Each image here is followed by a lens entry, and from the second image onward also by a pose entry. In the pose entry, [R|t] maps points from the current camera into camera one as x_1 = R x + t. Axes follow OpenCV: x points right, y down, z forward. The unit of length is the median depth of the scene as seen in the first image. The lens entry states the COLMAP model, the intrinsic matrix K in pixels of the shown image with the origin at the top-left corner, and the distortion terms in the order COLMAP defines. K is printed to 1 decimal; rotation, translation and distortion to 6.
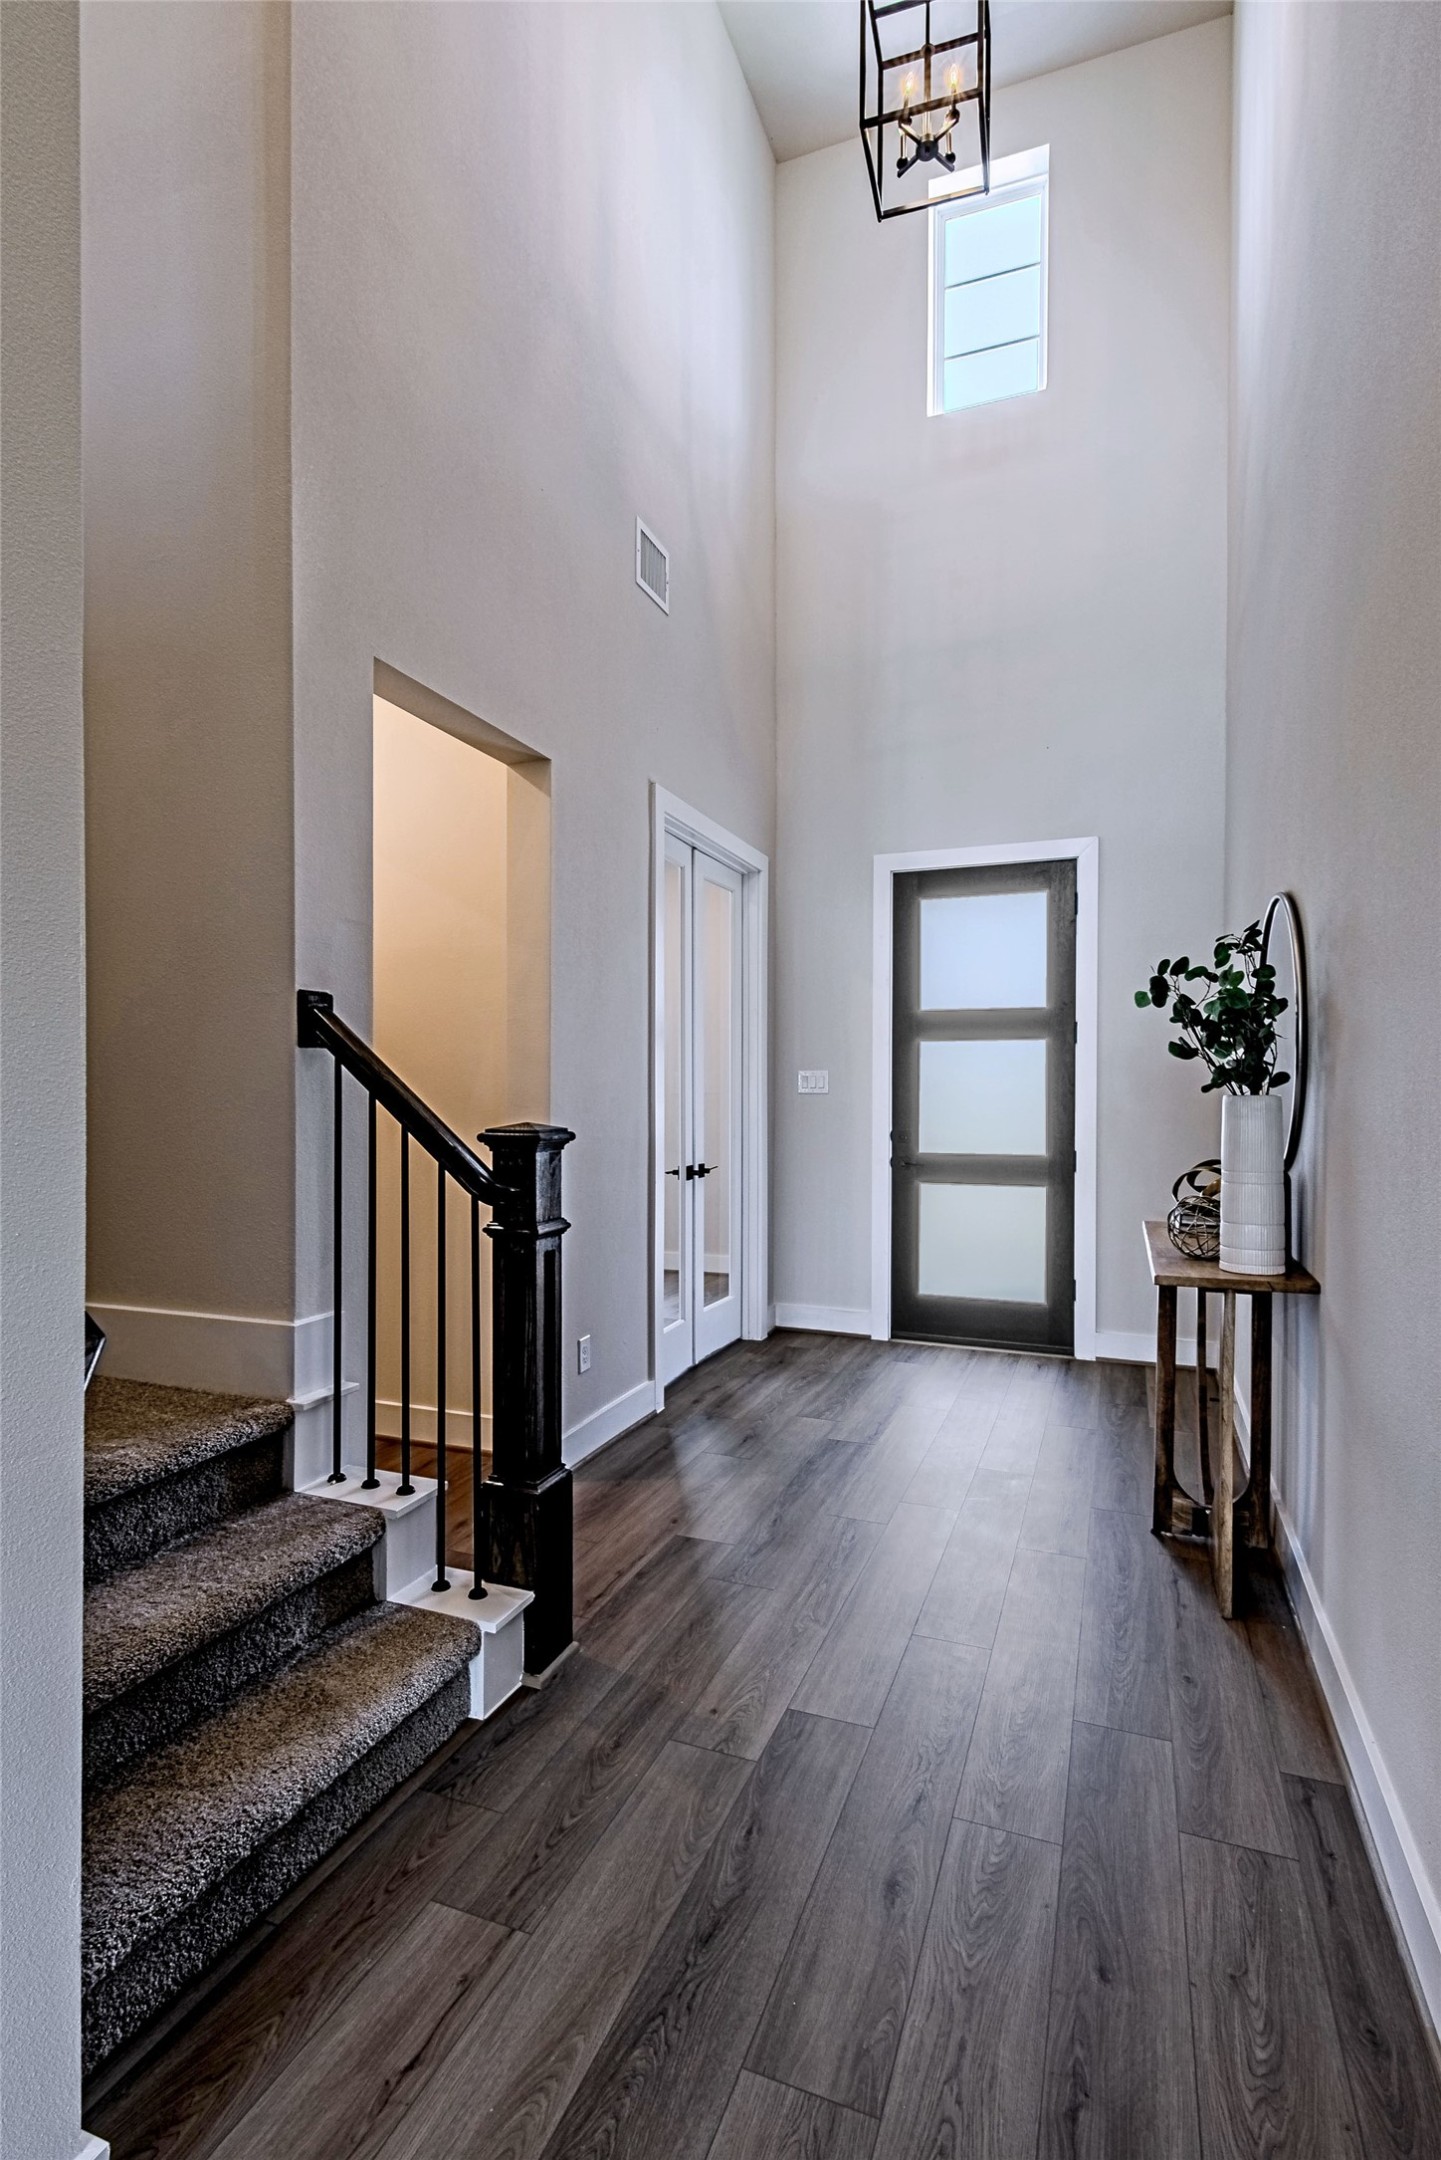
lens RADIAL K [[1045.1, 0, 681.2], [0, 1045.1, 1112.4], [0, 0, 1]] dist [0.006929, -0.003694]
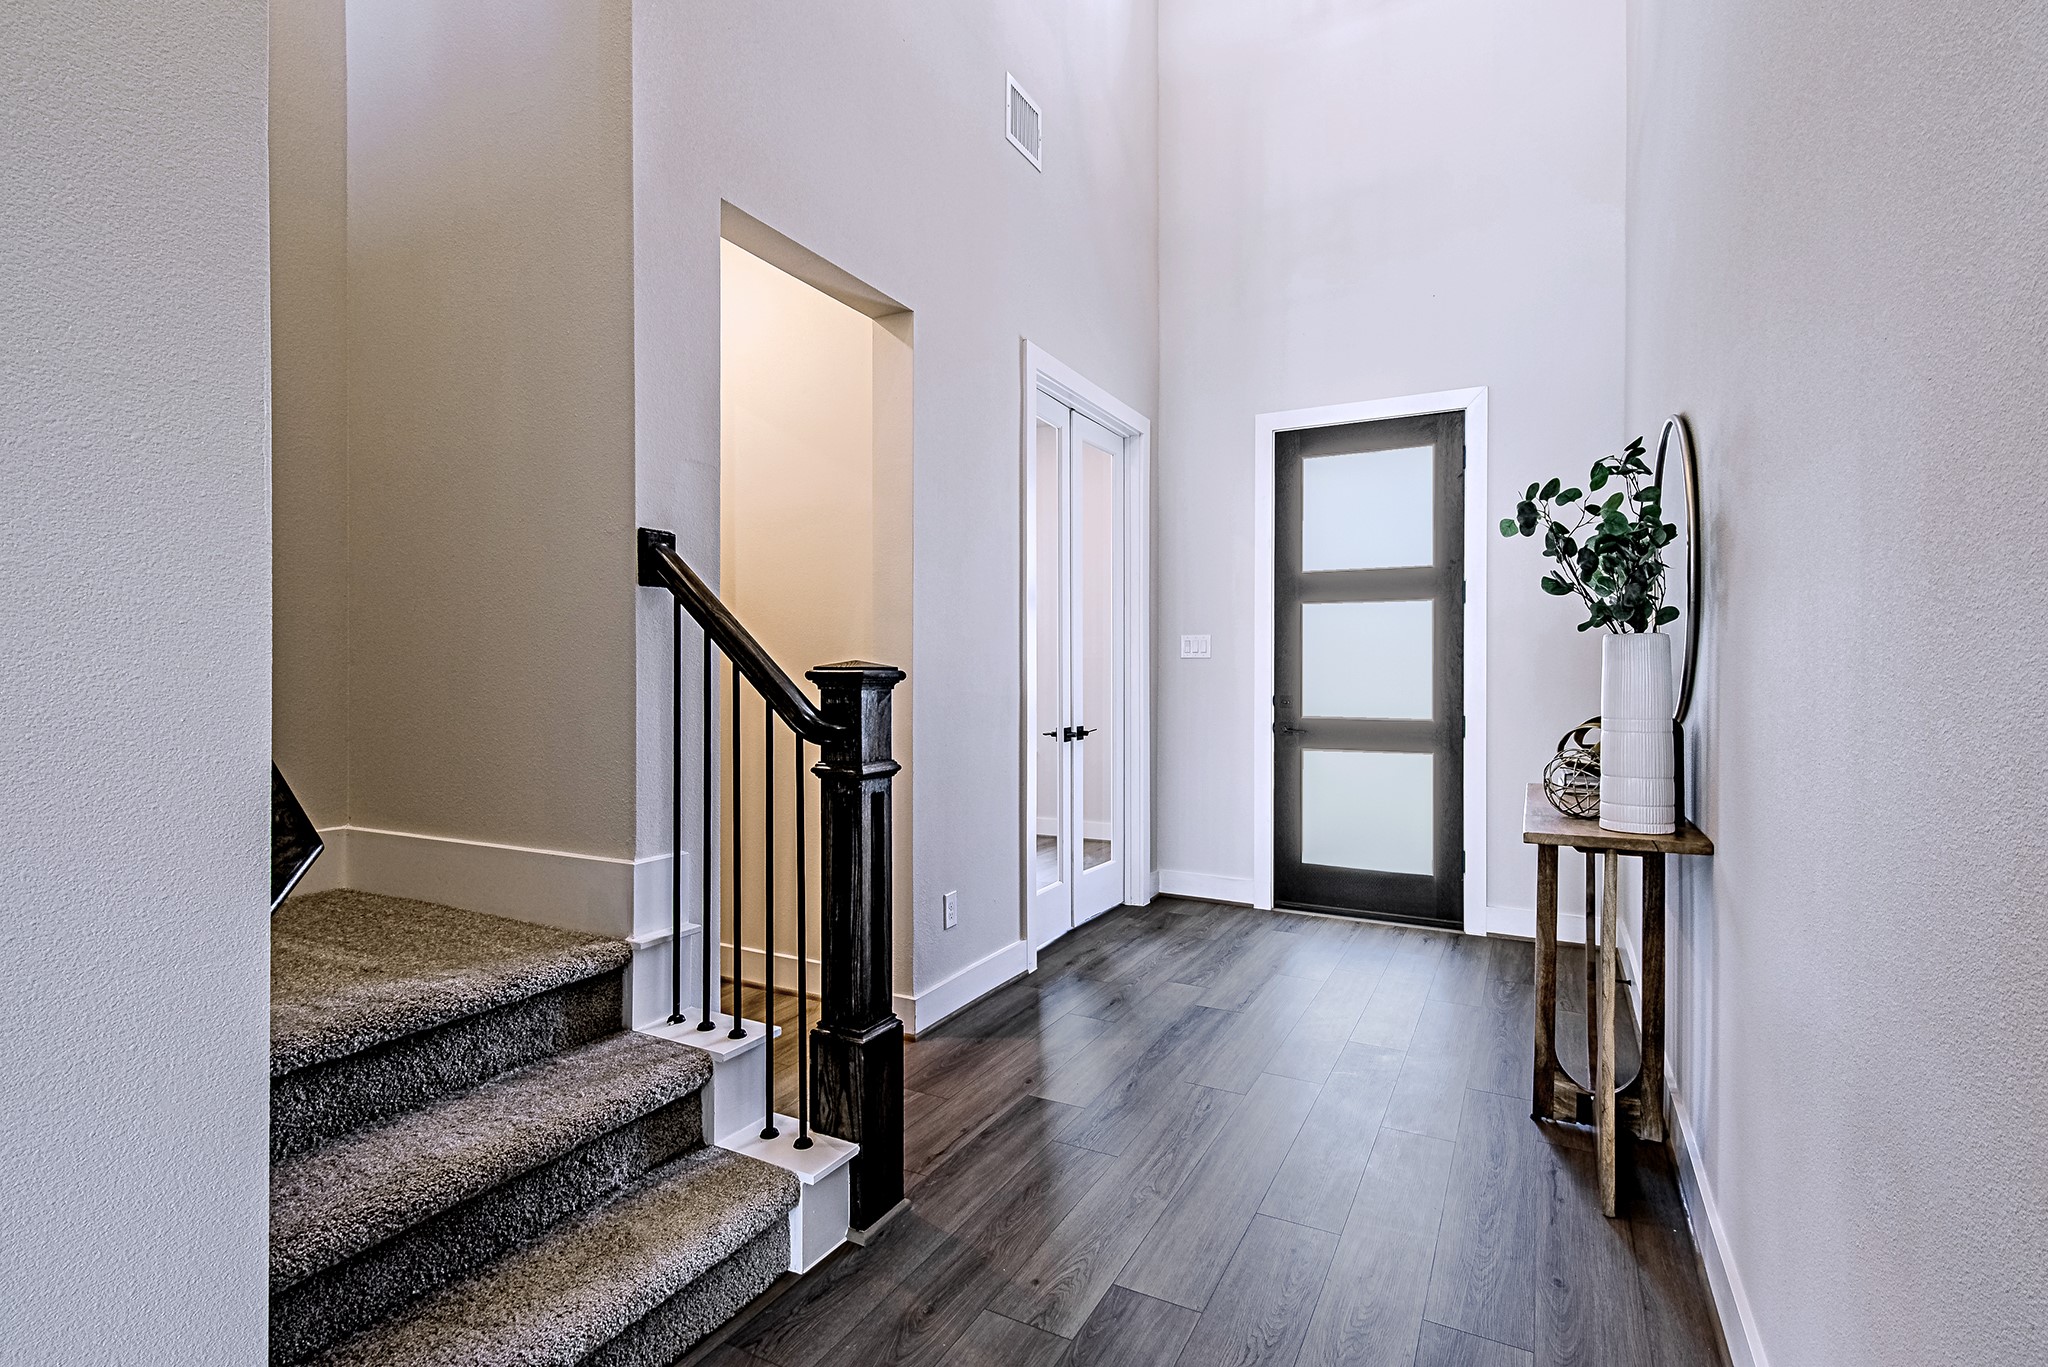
lens RADIAL K [[990.9, 0, 1010.2], [0, 990.9, 679.9], [0, 0, 1]] dist [0.006929, -0.003694]
pose [[0.995405, 0.011007, -0.095116, 0.081030], [-0.012509, 0.999806, -0.015217, 0.038457], [0.094930, 0.016337, 0.995350, 0.087813]]
